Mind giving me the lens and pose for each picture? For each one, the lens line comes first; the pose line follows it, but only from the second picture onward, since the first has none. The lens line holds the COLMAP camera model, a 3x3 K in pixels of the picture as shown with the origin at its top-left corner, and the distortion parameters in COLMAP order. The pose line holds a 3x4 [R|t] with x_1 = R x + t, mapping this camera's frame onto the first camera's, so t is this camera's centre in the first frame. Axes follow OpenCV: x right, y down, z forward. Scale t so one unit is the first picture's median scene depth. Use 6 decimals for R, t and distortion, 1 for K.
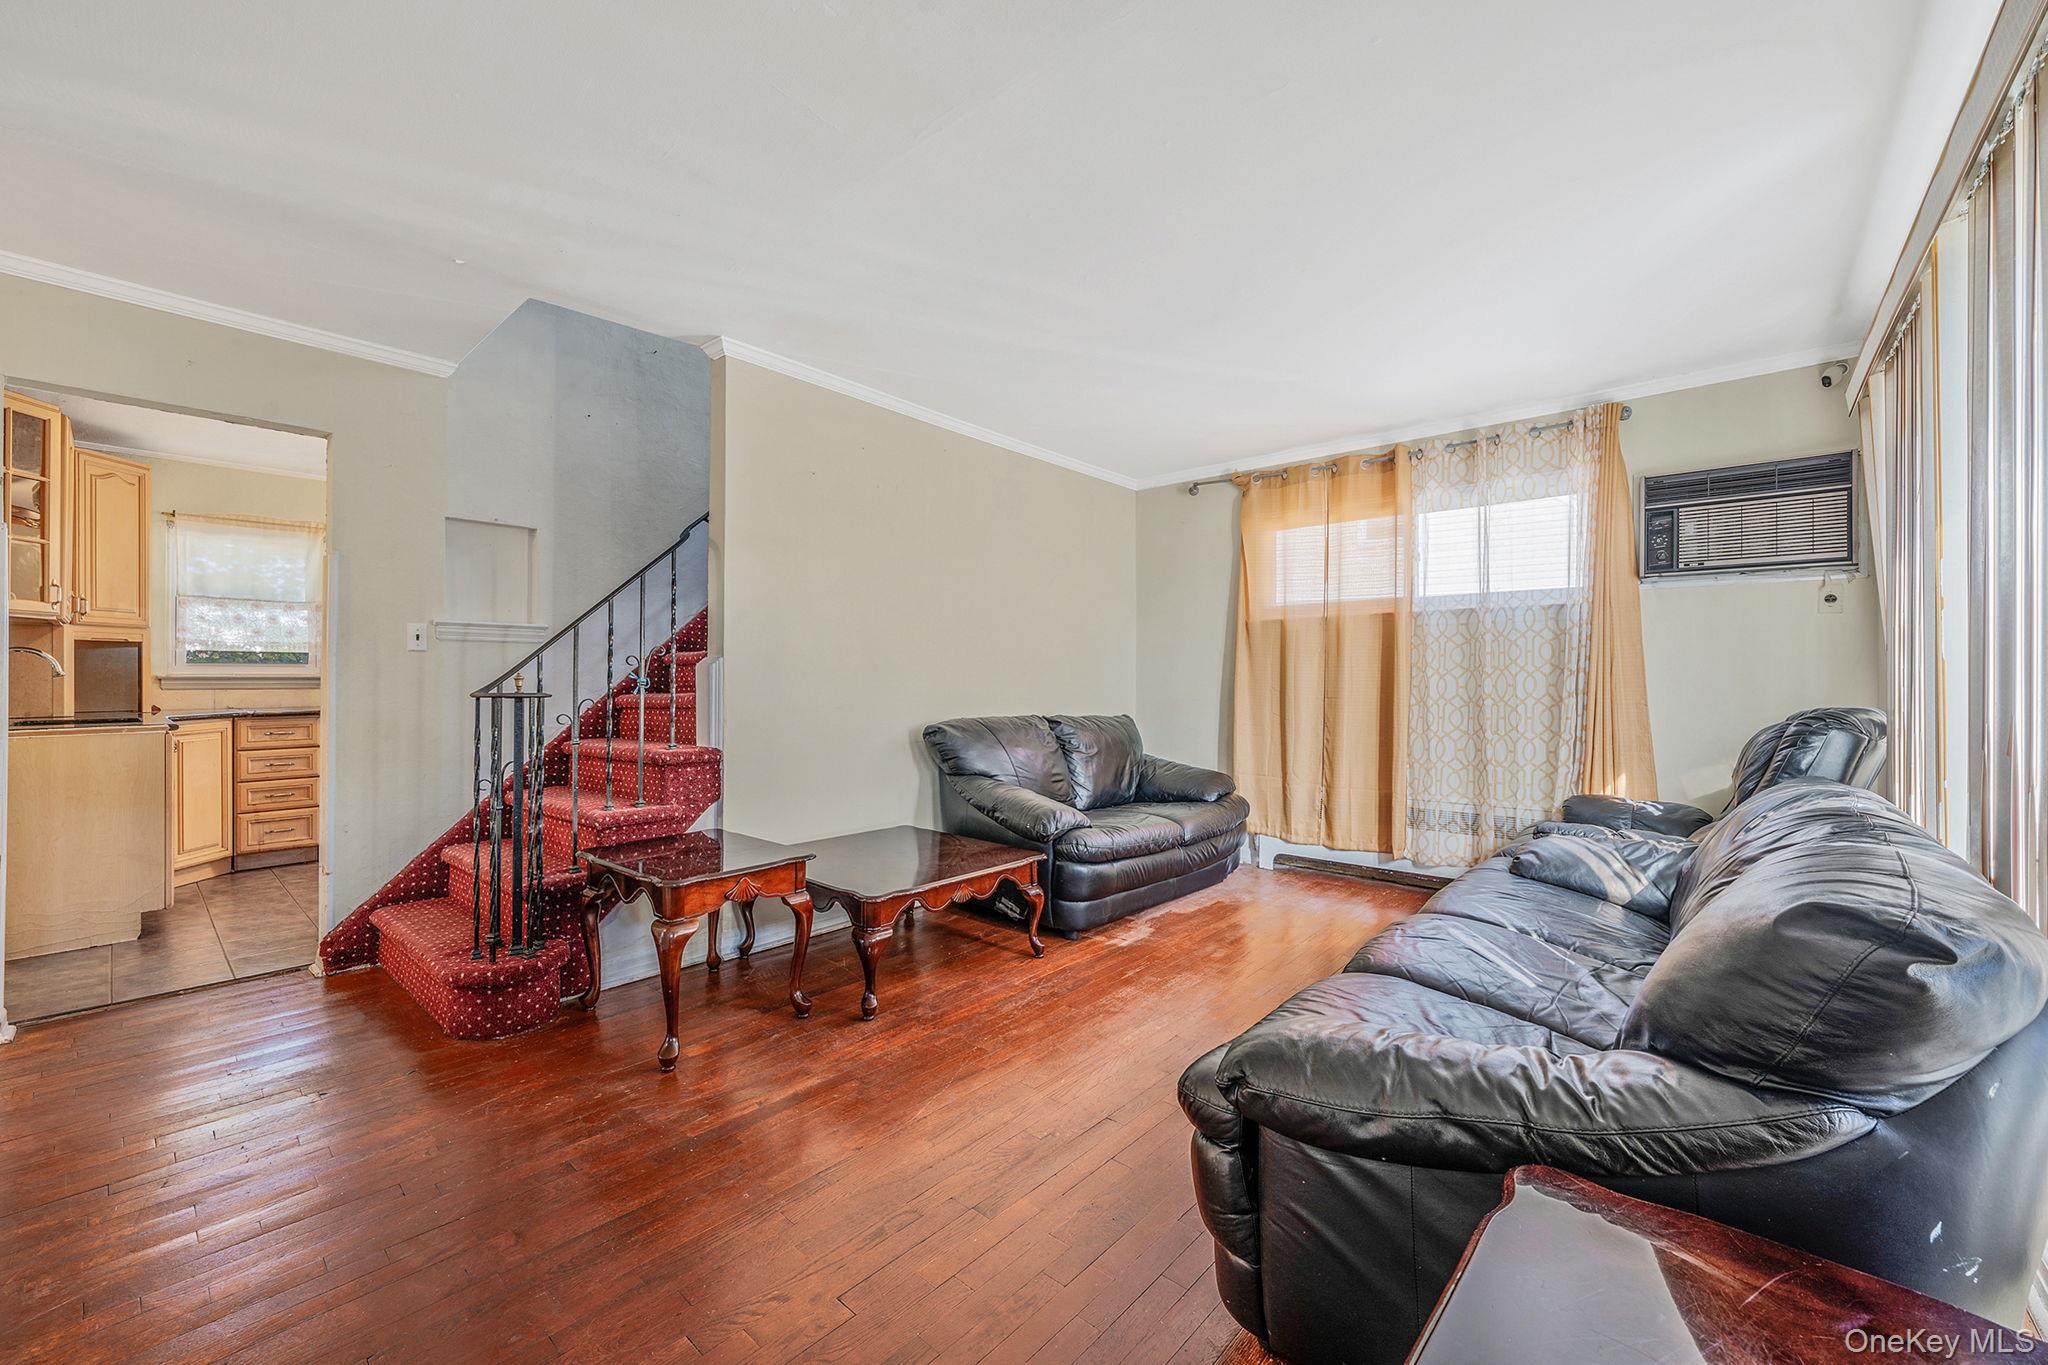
lens RADIAL K [[794.7, 0, 1019.2], [0, 794.7, 673.6], [0, 0, 1]] dist [-0.001530, -0.000157]
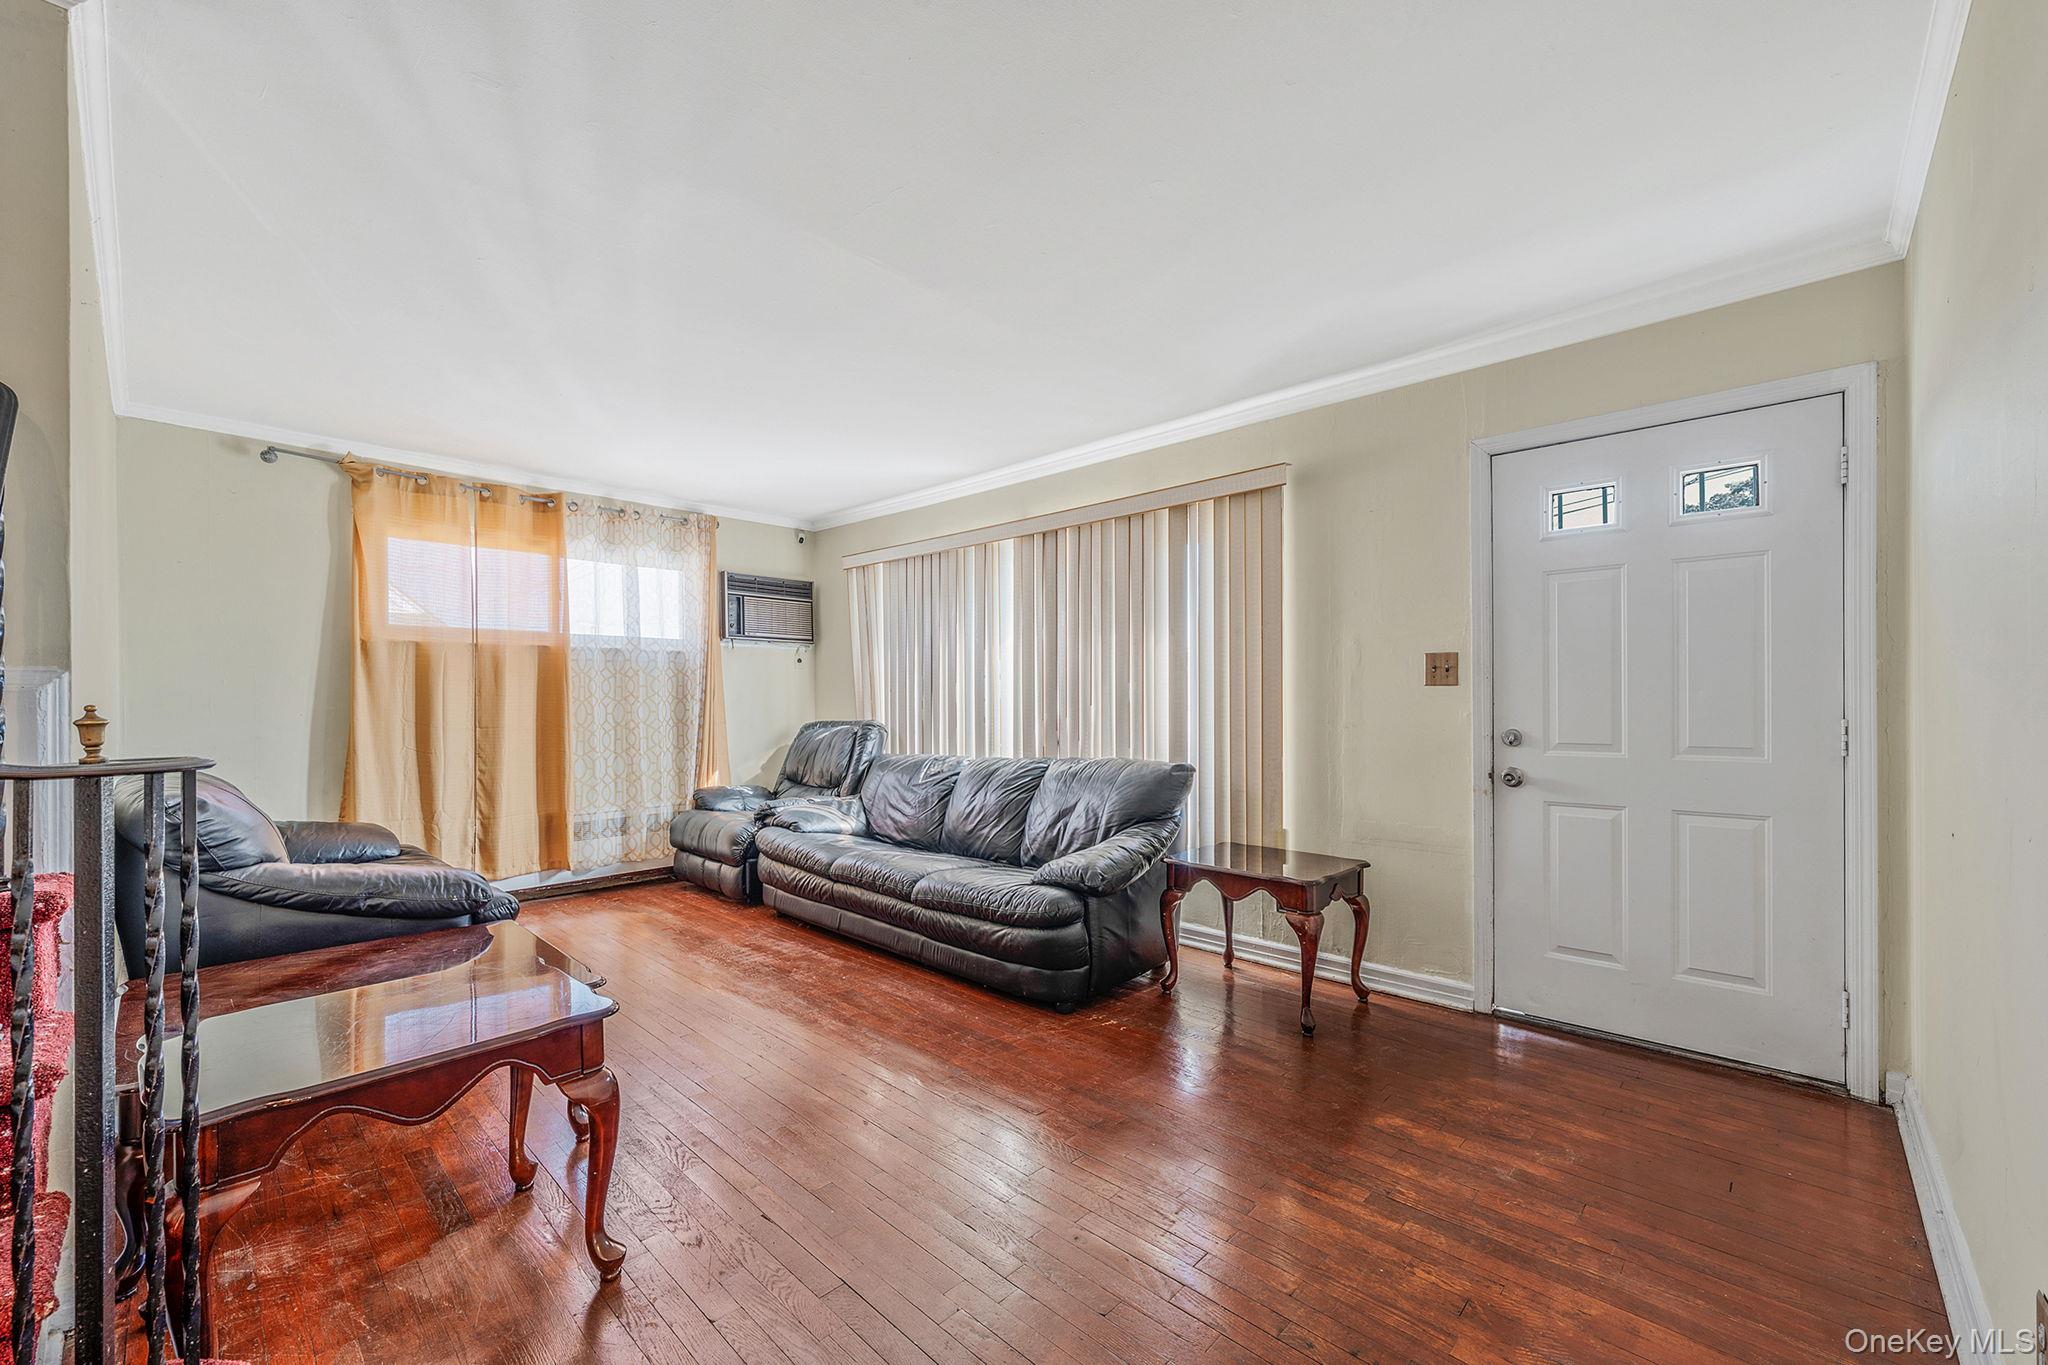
lens RADIAL K [[794.7, 0, 1032.8], [0, 794.7, 699.1], [0, 0, 1]] dist [-0.001530, -0.000157]
pose [[0.043459, 0.002222, 0.999053, -0.613937], [0.000081, 0.999998, -0.002227, -0.002458], [-0.999055, 0.000178, 0.043458, 0.317868]]
